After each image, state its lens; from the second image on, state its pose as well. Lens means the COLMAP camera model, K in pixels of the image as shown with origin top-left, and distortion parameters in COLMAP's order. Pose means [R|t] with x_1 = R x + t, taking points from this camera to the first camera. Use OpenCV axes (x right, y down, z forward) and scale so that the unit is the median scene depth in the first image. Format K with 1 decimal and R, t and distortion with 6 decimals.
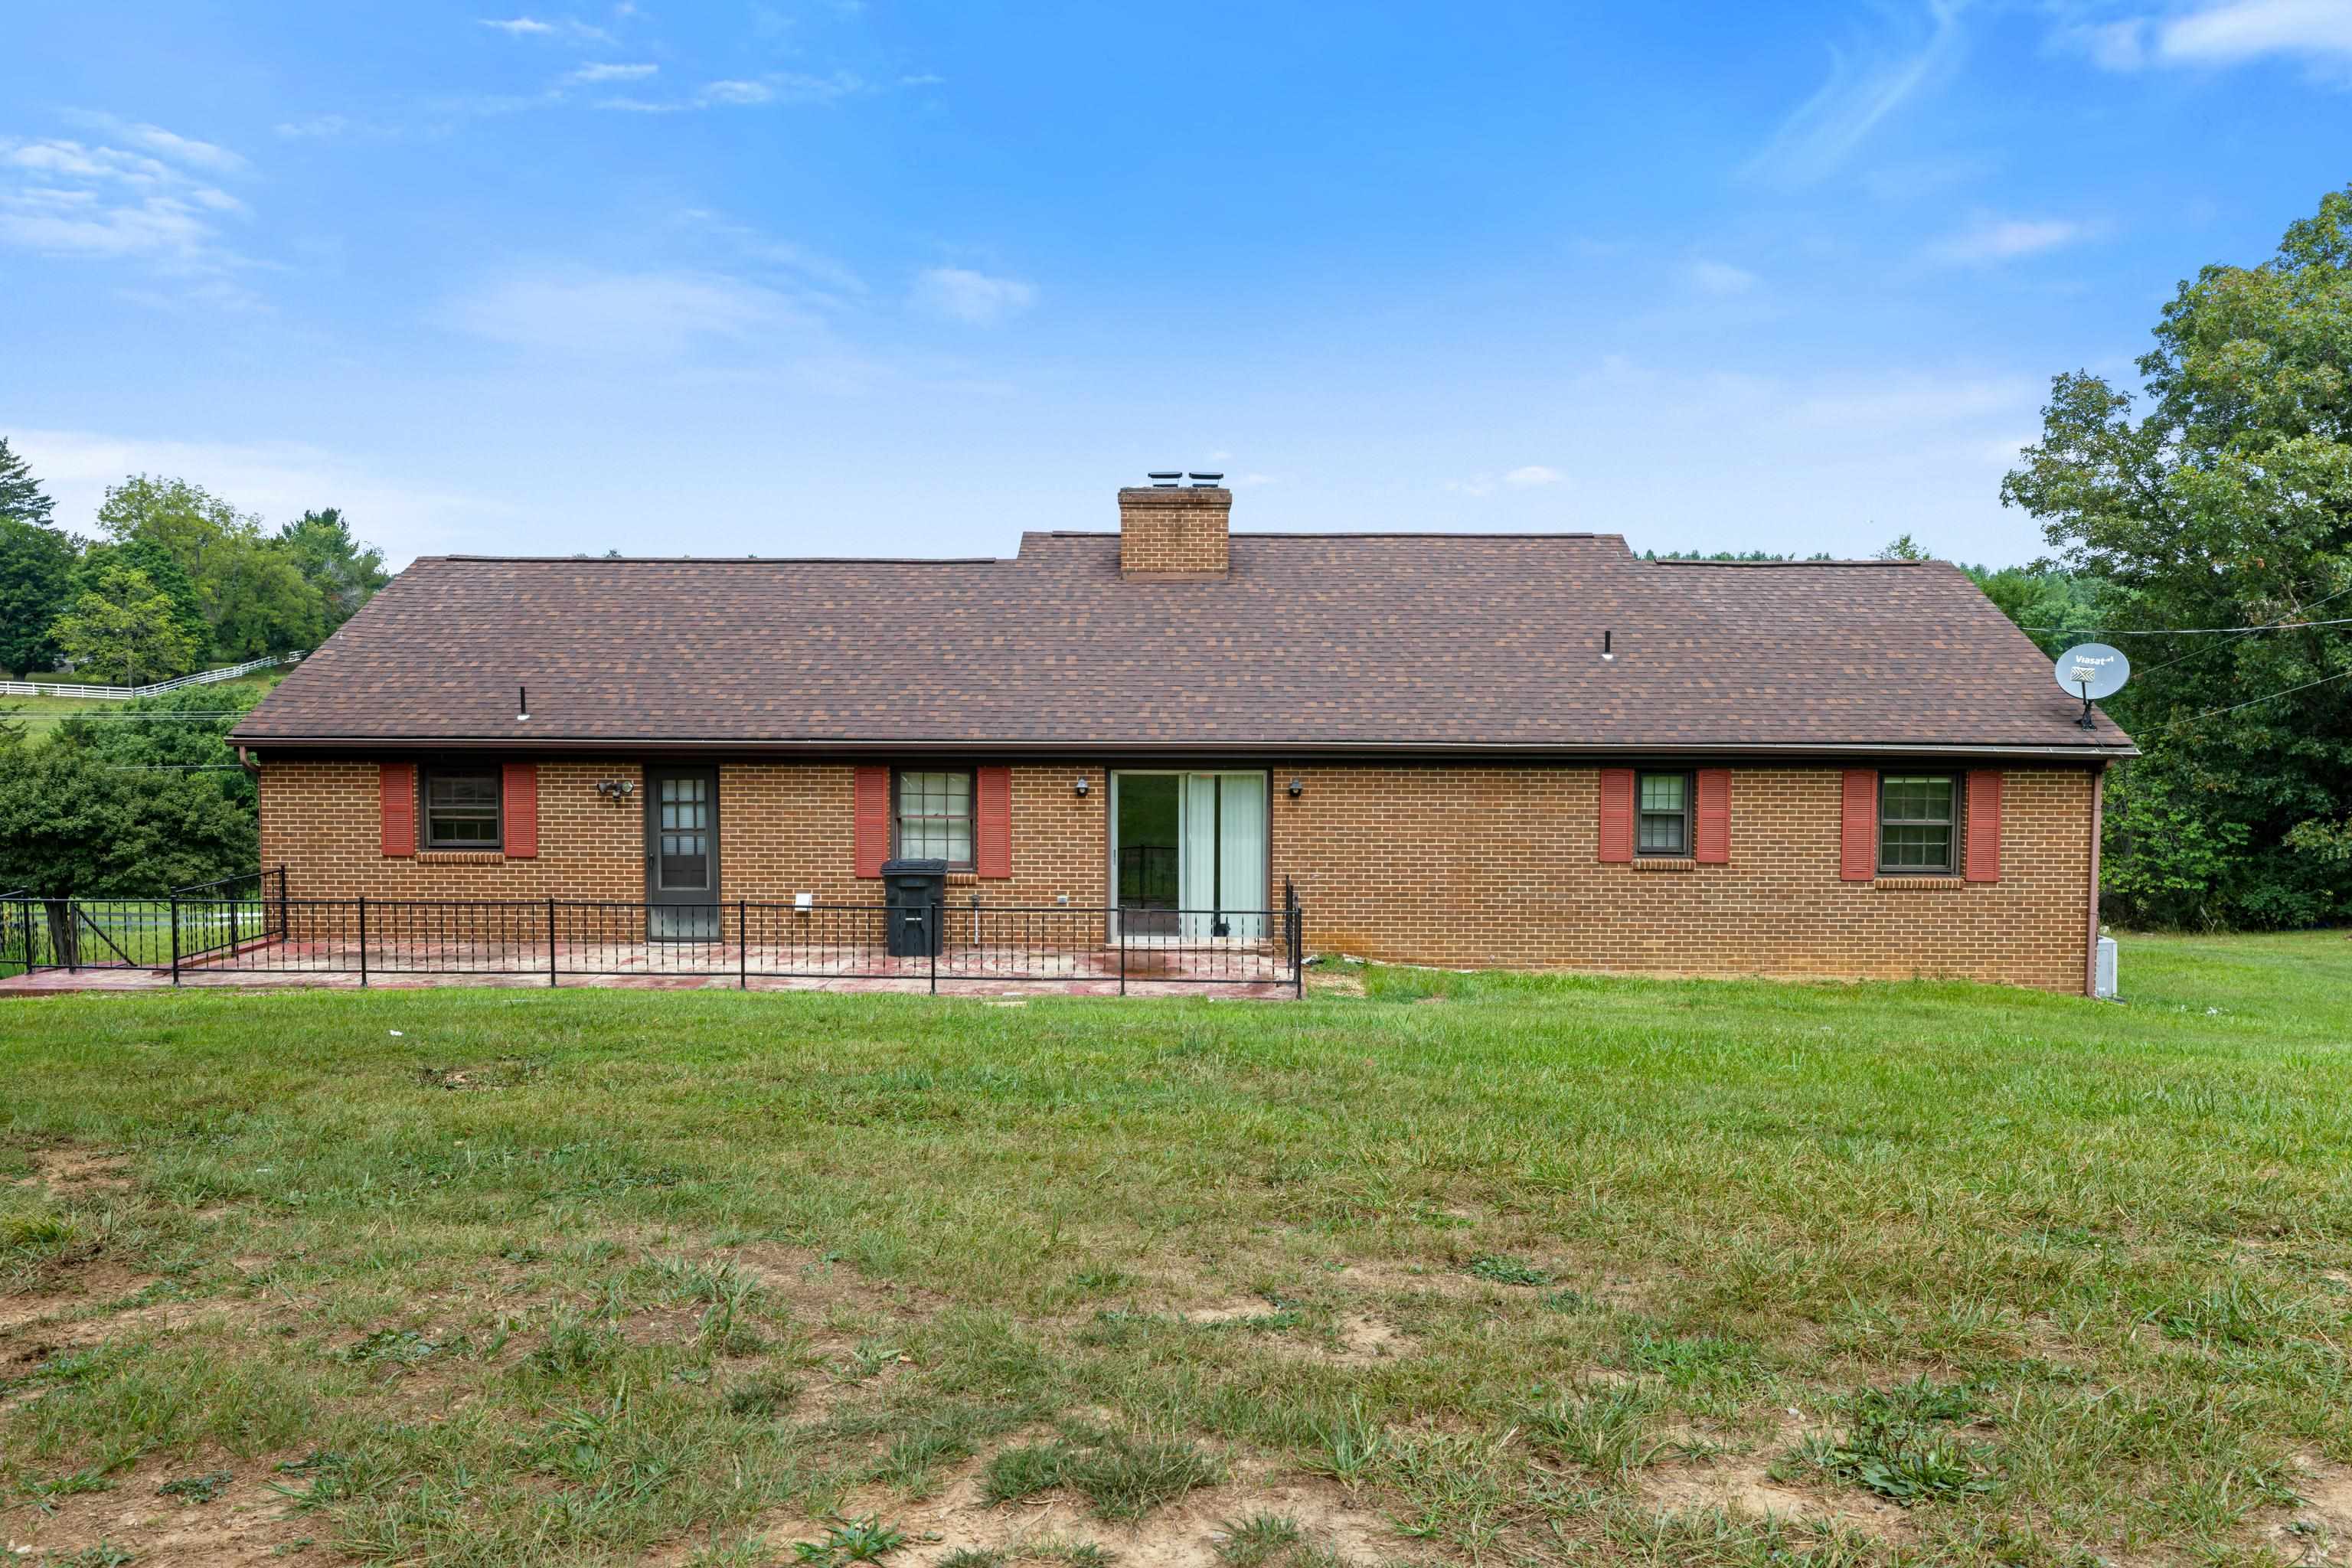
lens RADIAL K [[1687.3, 0, 1177.3], [0, 1687.3, 718.5], [0, 0, 1]] dist [-0.001900, -0.000874]
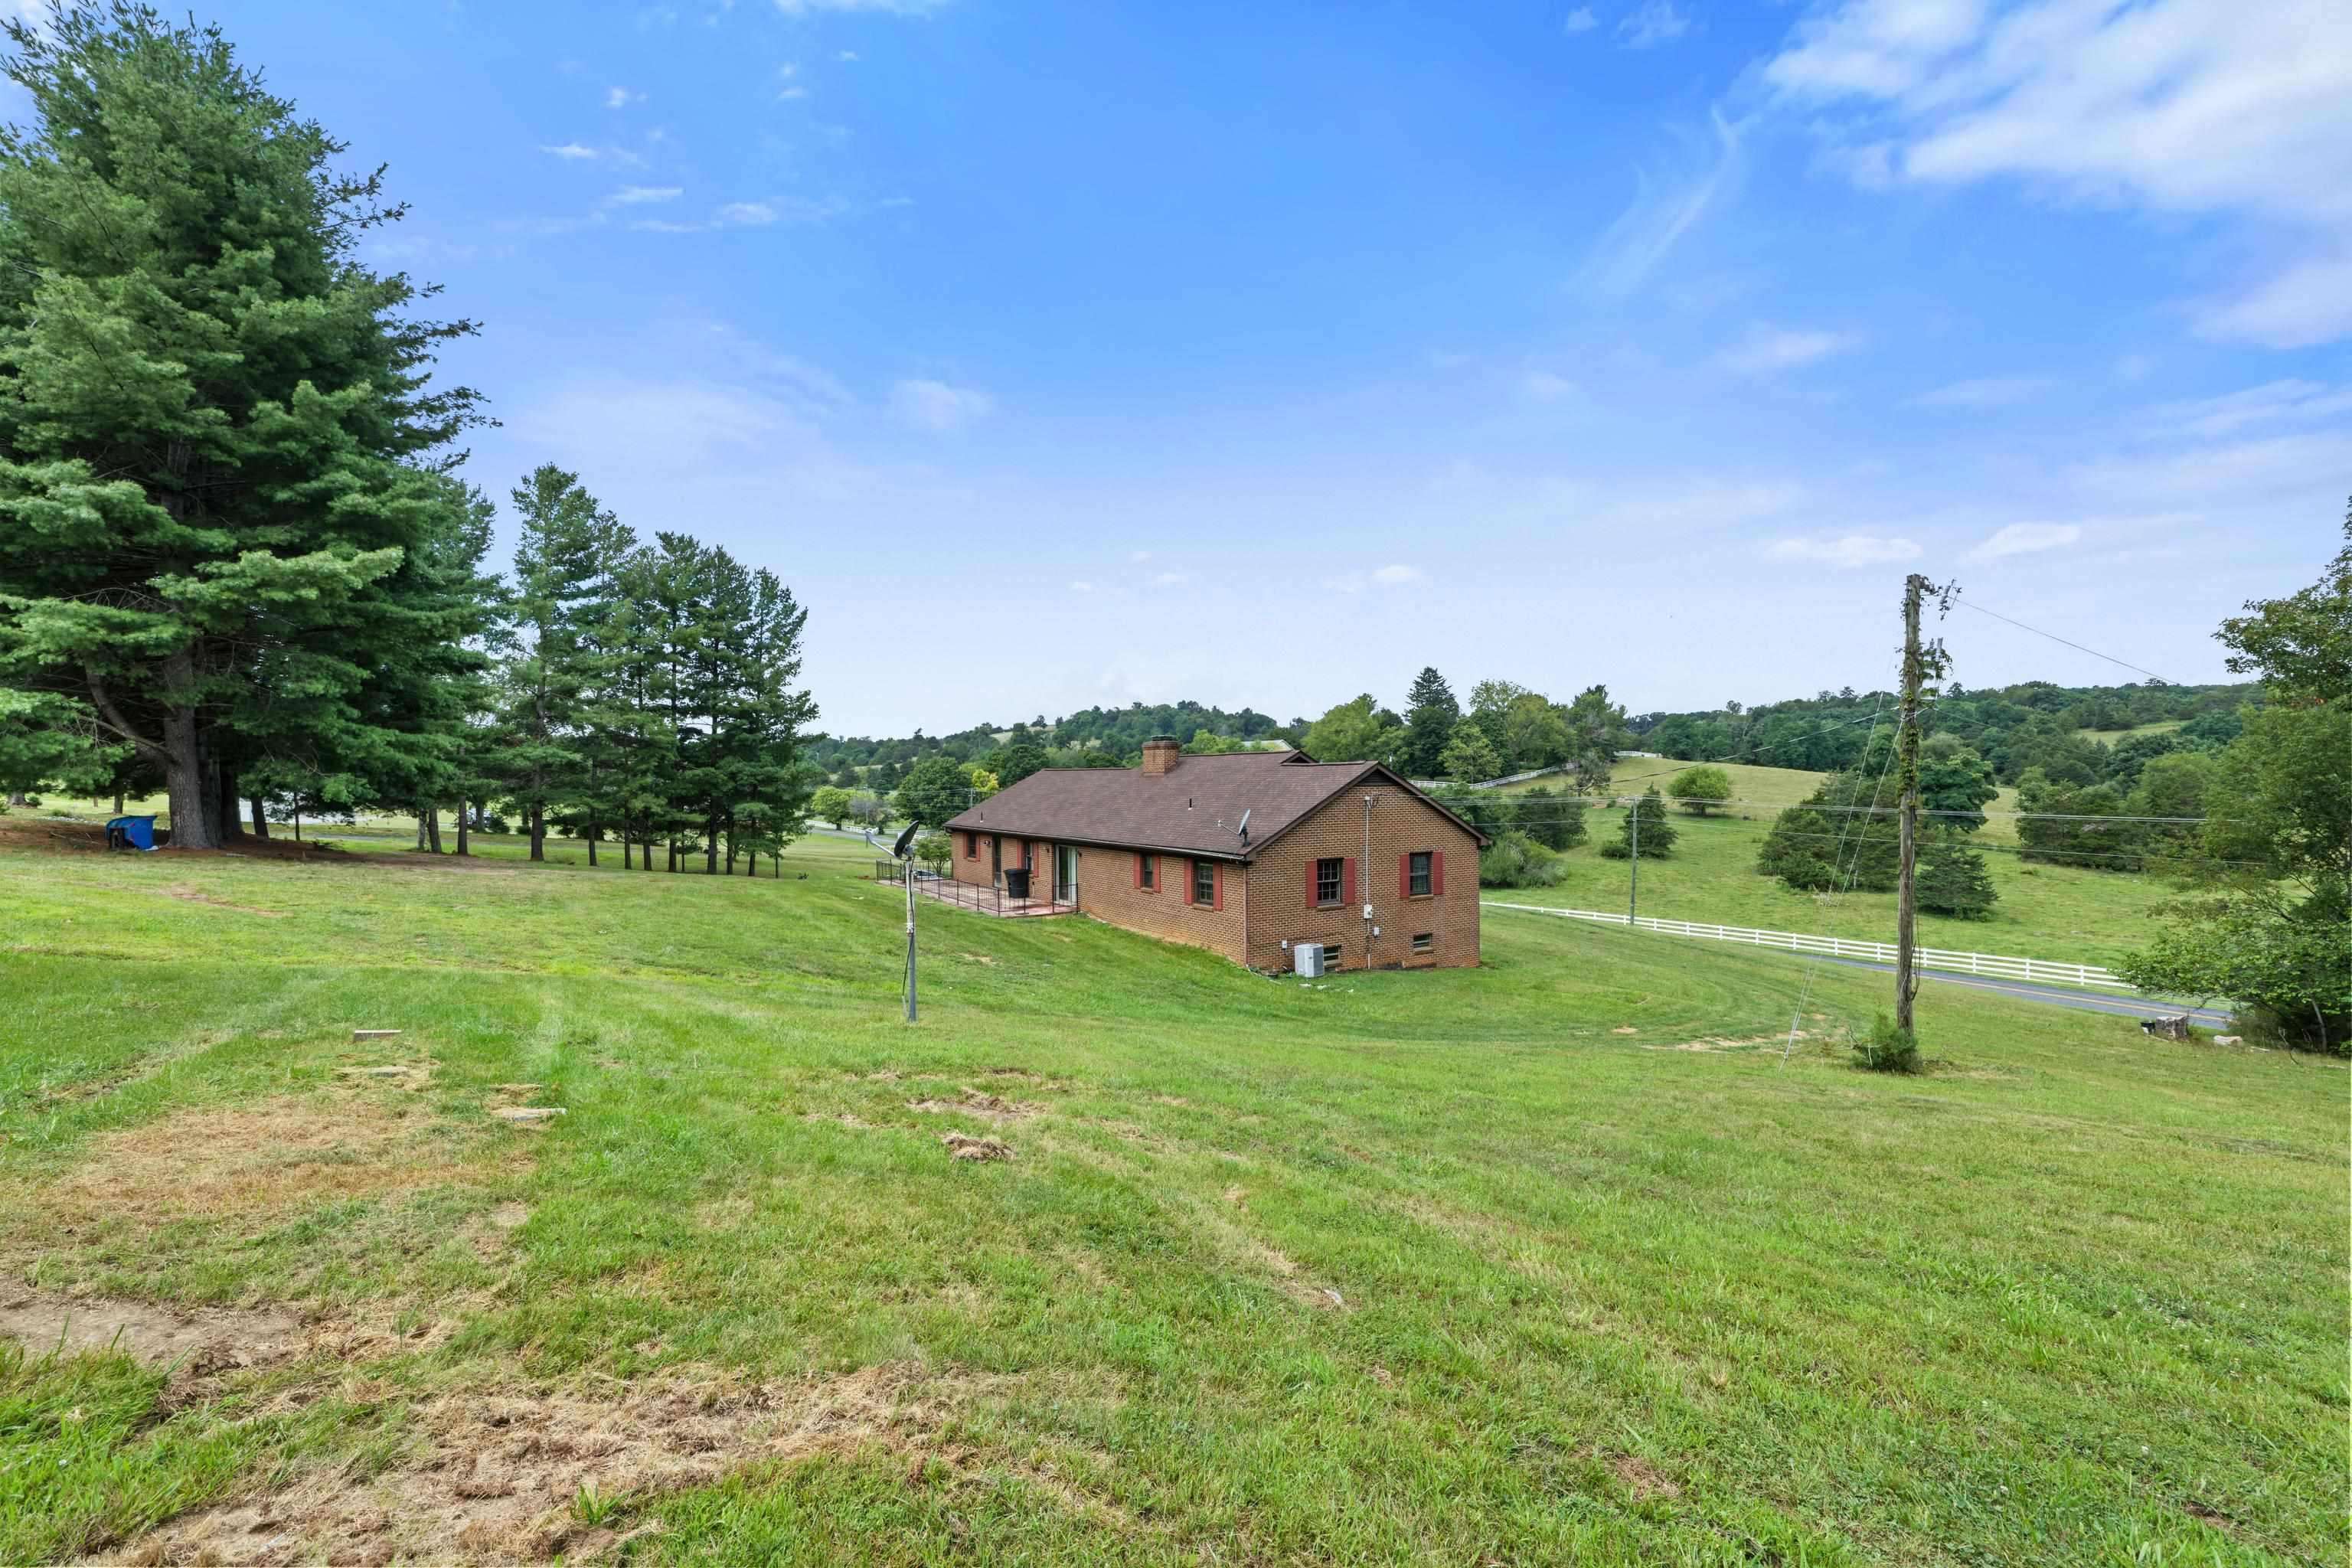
lens RADIAL K [[999.5, 0, 1178.6], [0, 999.5, 752.1], [0, 0, 1]] dist [0.001164, 0.000258]
pose [[0.544497, -0.026857, -0.838333, 1.586695], [-0.007920, 0.999278, -0.037158, -0.066523], [0.838726, 0.026872, 0.543891, 0.210881]]
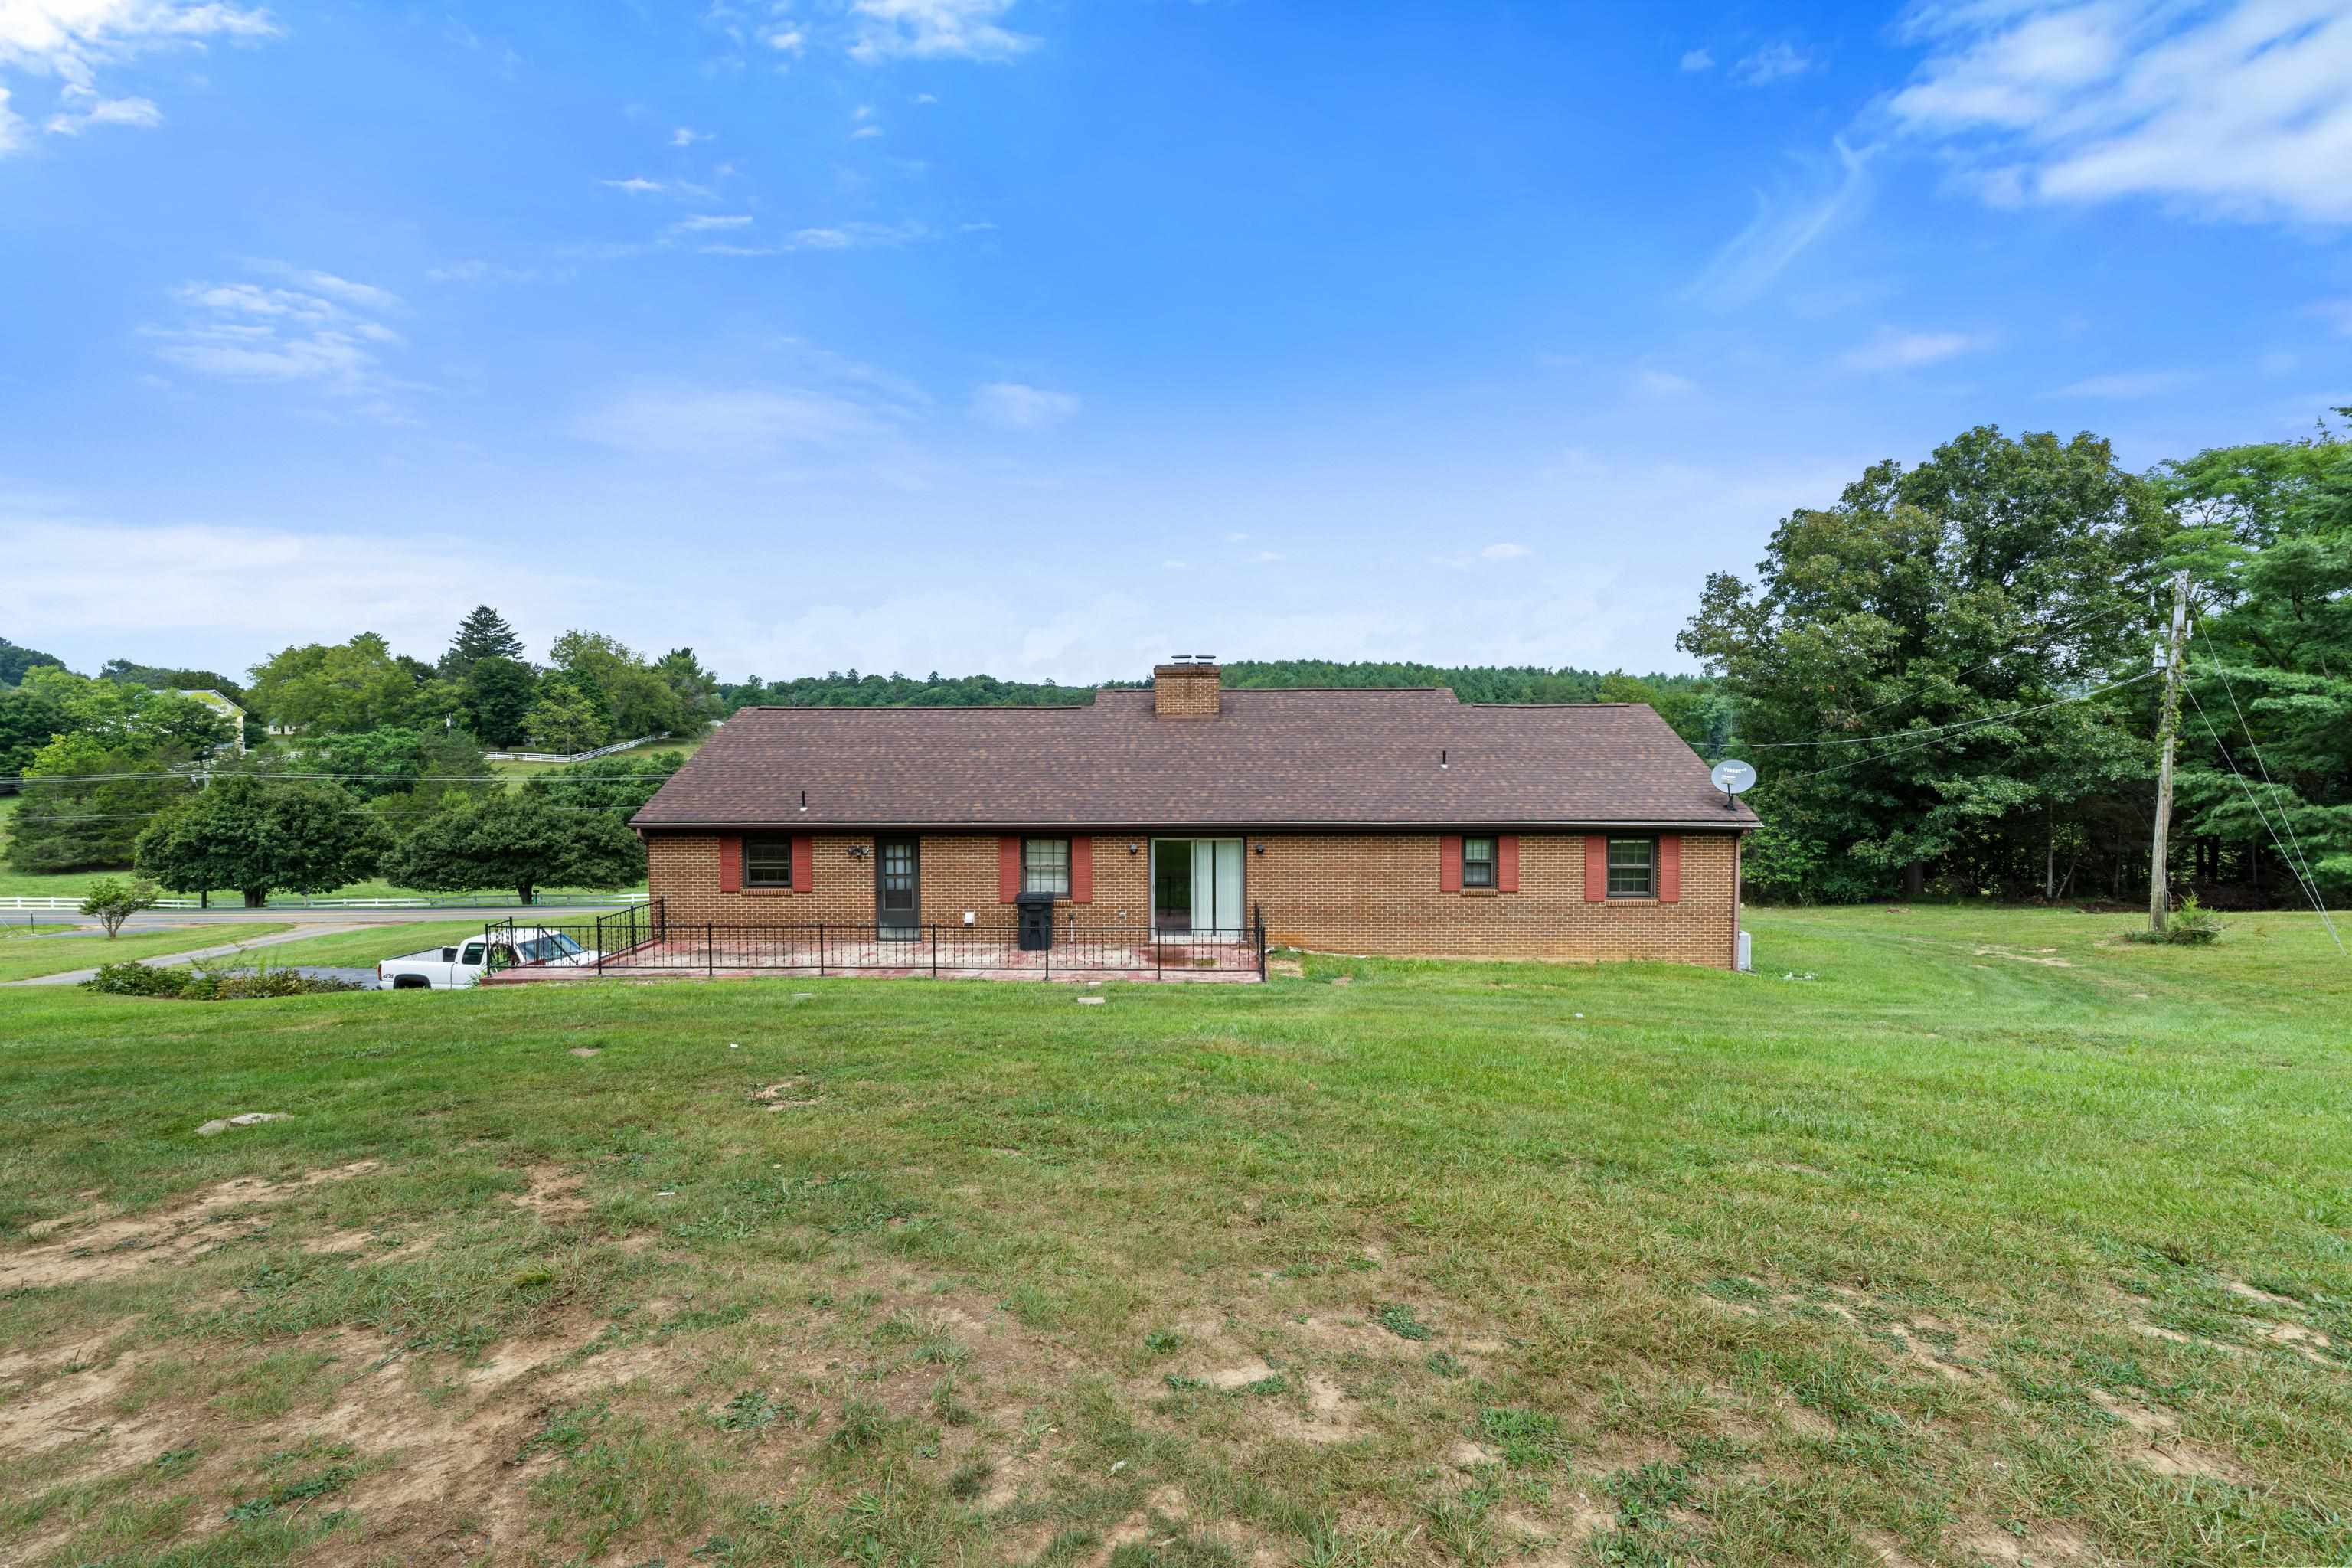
lens RADIAL K [[999.5, 0, 1178.6], [0, 999.5, 752.1], [0, 0, 1]] dist [0.001164, 0.000258]
pose [[0.999956, -0.005752, -0.007376, -0.003653], [0.005660, 0.999908, -0.012343, -0.043171], [0.007446, 0.012301, 0.999897, -0.001822]]
